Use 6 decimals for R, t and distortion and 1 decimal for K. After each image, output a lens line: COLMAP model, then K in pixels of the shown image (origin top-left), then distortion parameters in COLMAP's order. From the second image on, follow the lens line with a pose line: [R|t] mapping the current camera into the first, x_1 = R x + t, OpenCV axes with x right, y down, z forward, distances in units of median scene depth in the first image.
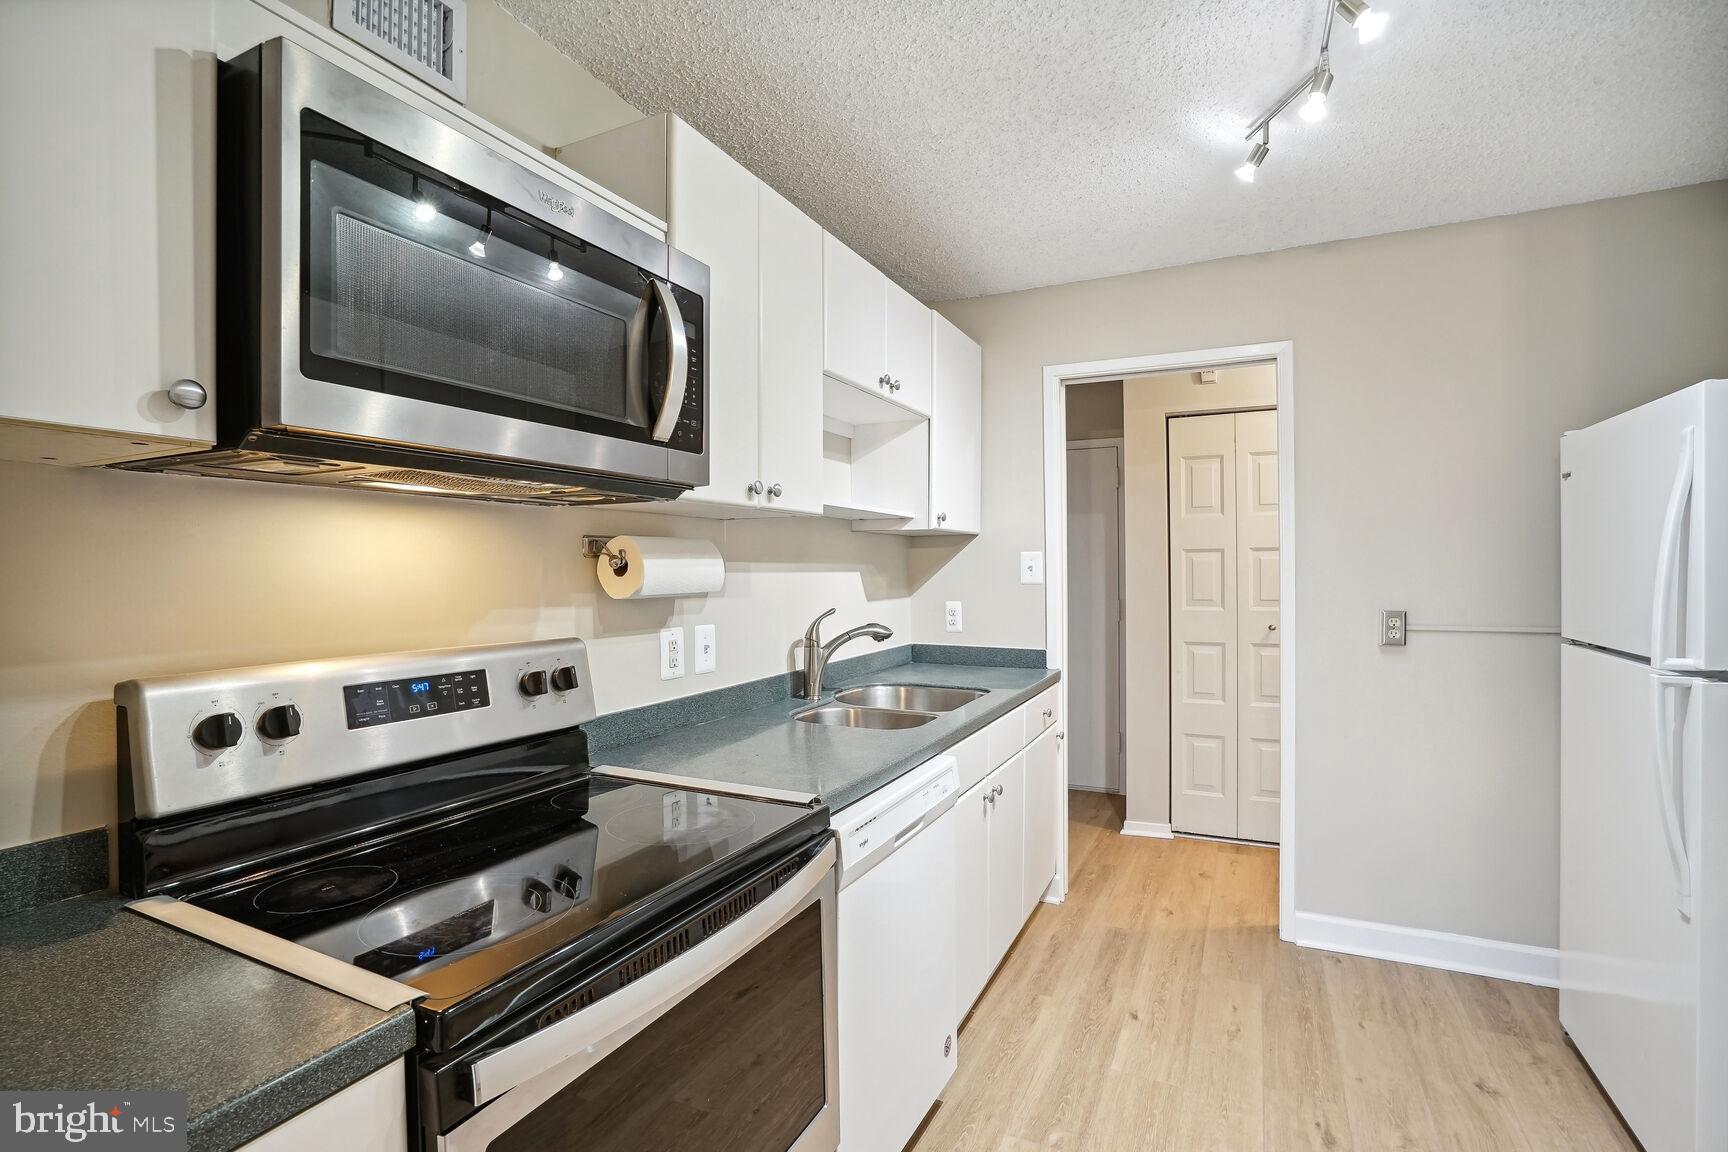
lens RADIAL K [[804.6, 0, 863.3], [0, 804.6, 571.5], [0, 0, 1]] dist [-0.010175, 0.003221]
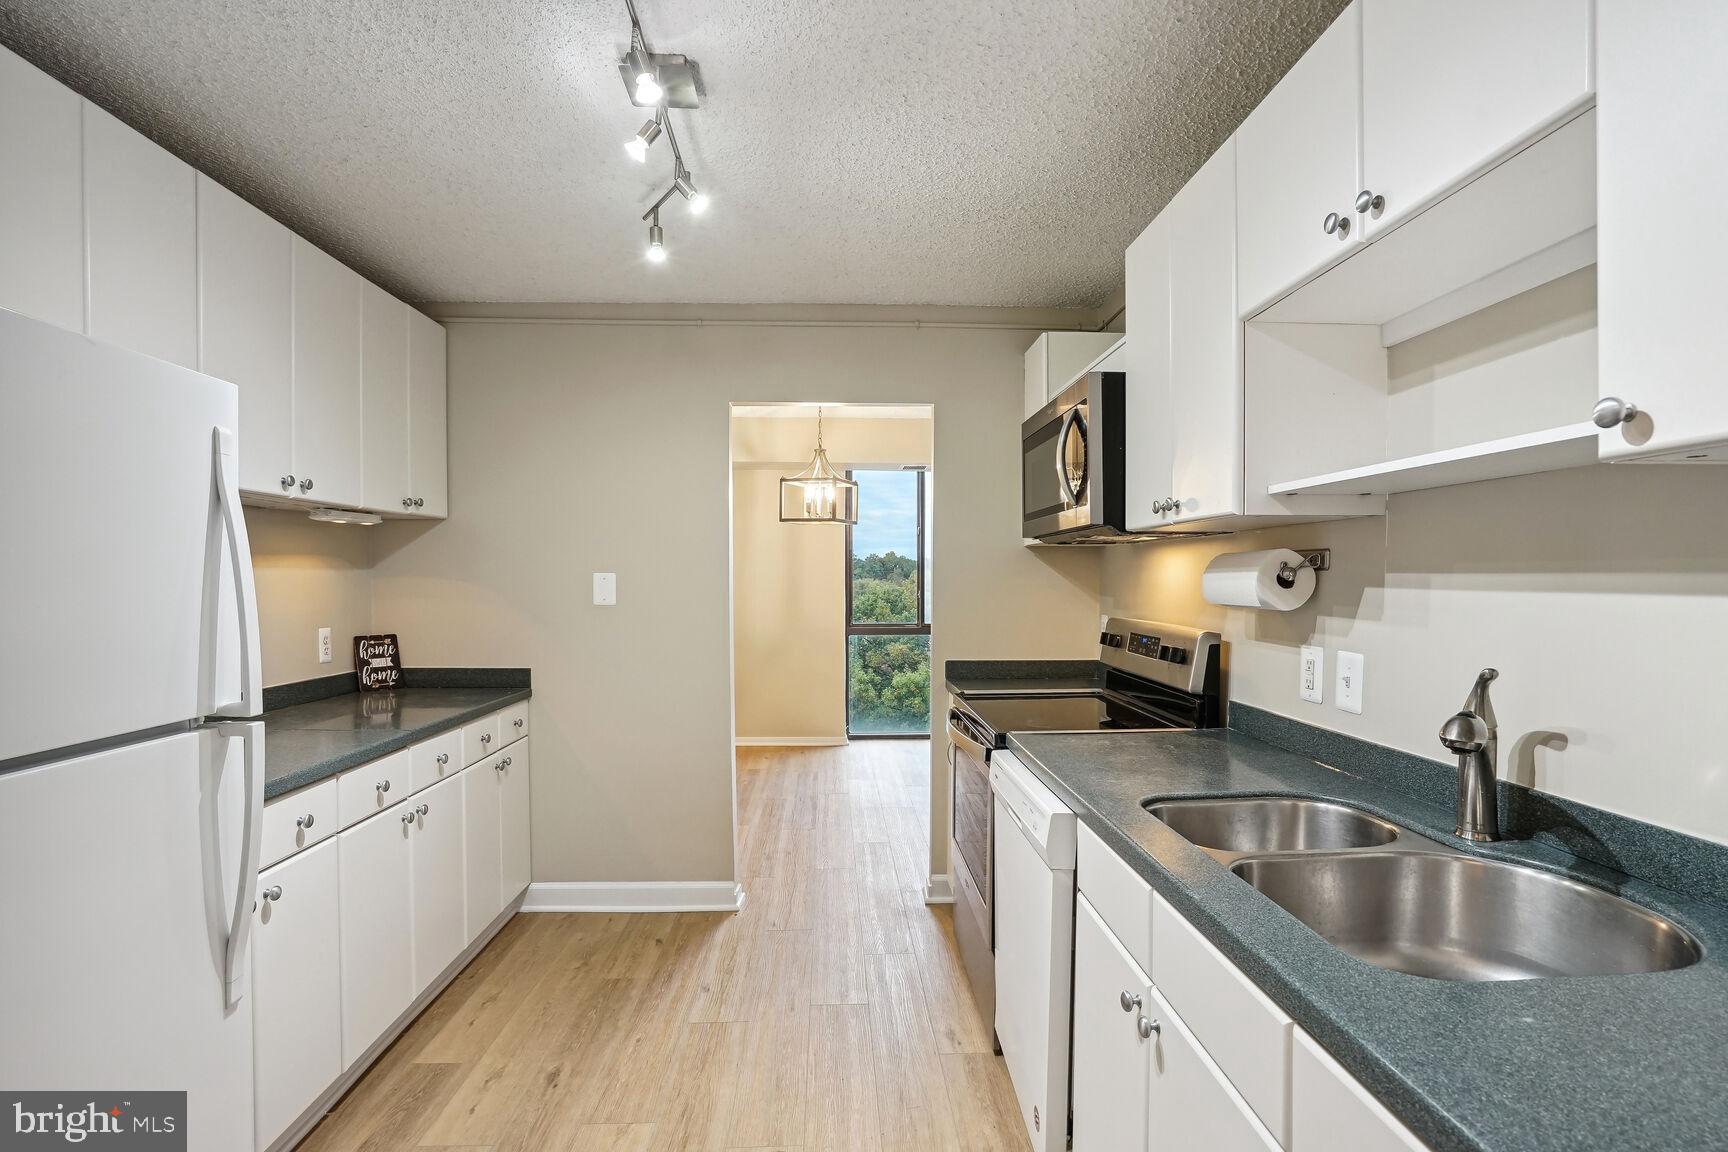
lens RADIAL K [[804.6, 0, 862.9], [0, 804.6, 581.5], [0, 0, 1]] dist [-0.010175, 0.003221]
pose [[-0.880642, 0.008087, -0.473714, 0.608659], [0.003655, 0.999941, 0.010276, -0.014379], [0.473769, 0.007318, -0.880619, 1.466389]]
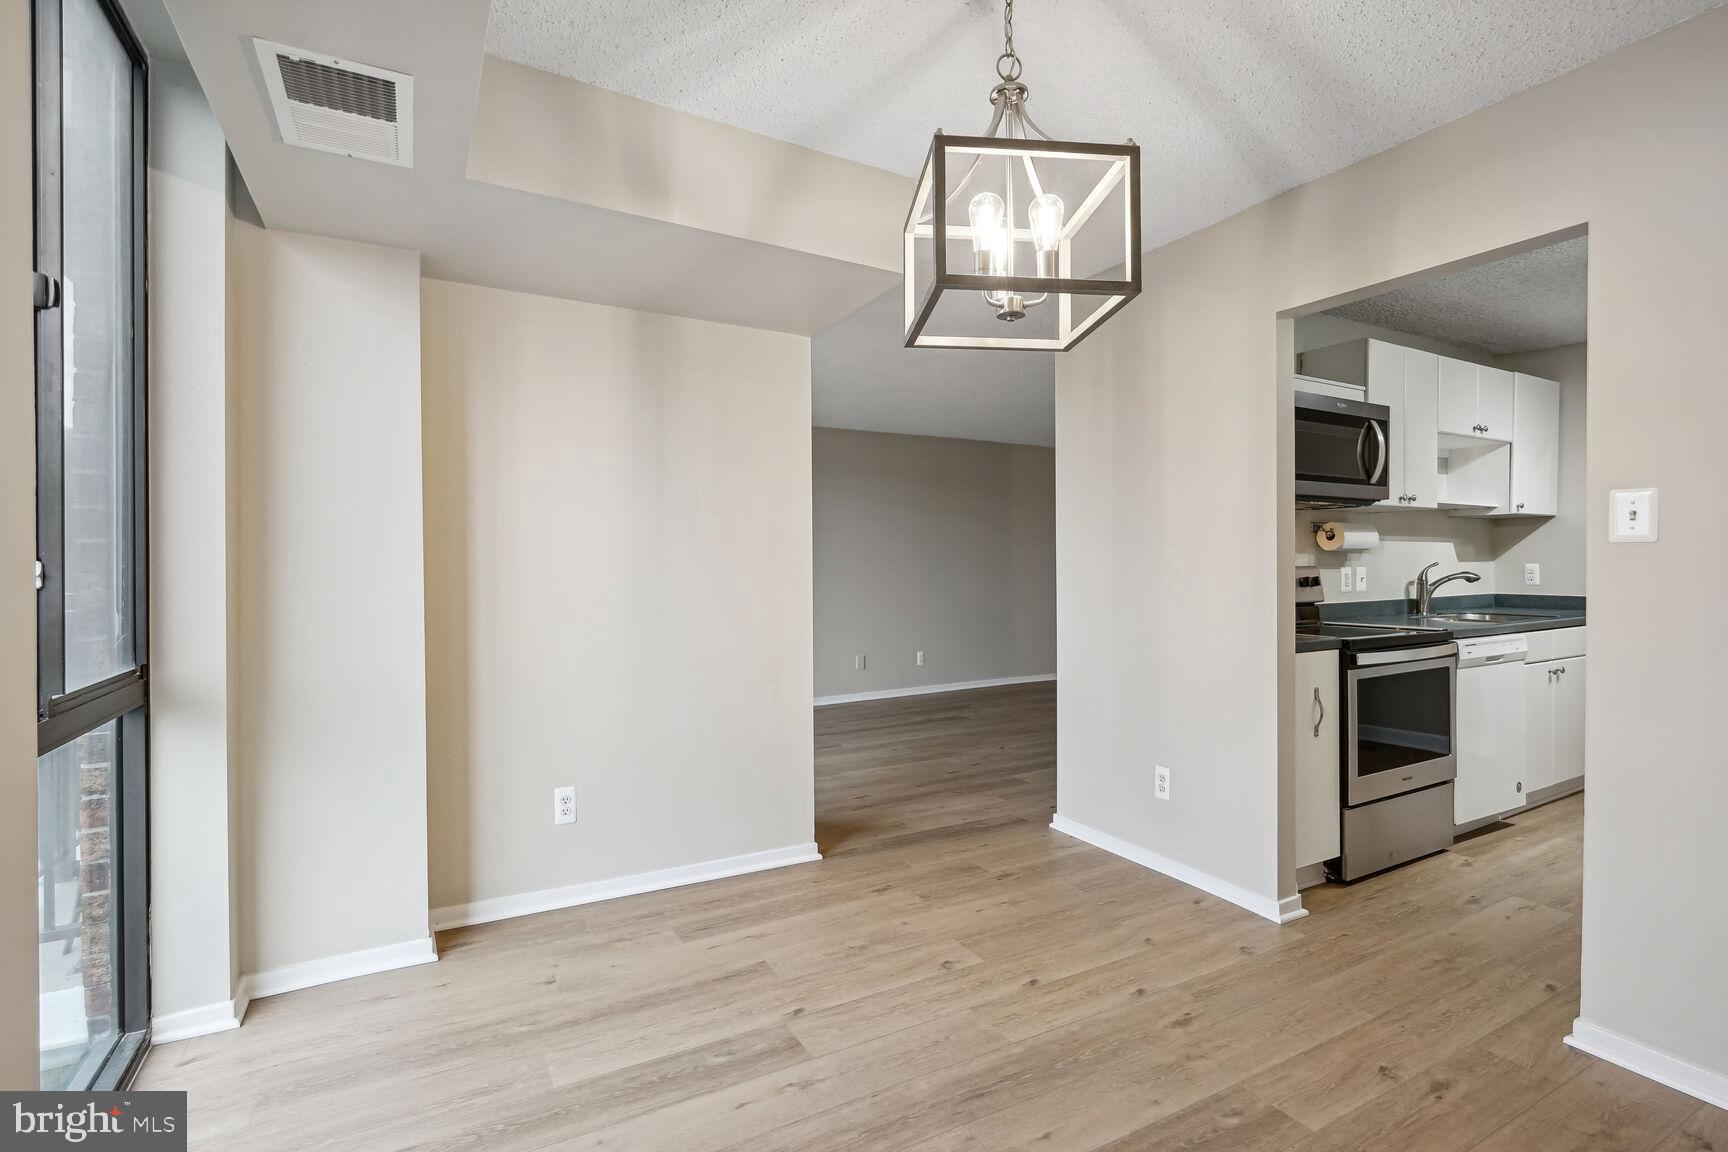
lens RADIAL K [[804.6, 0, 852.6], [0, 804.6, 571.7], [0, 0, 1]] dist [-0.010175, 0.003221]
pose [[0.818452, 0.008224, -0.574516, -0.088894], [-0.002384, 0.999938, 0.010917, 0.058590], [0.574570, -0.007565, 0.818421, -1.286065]]
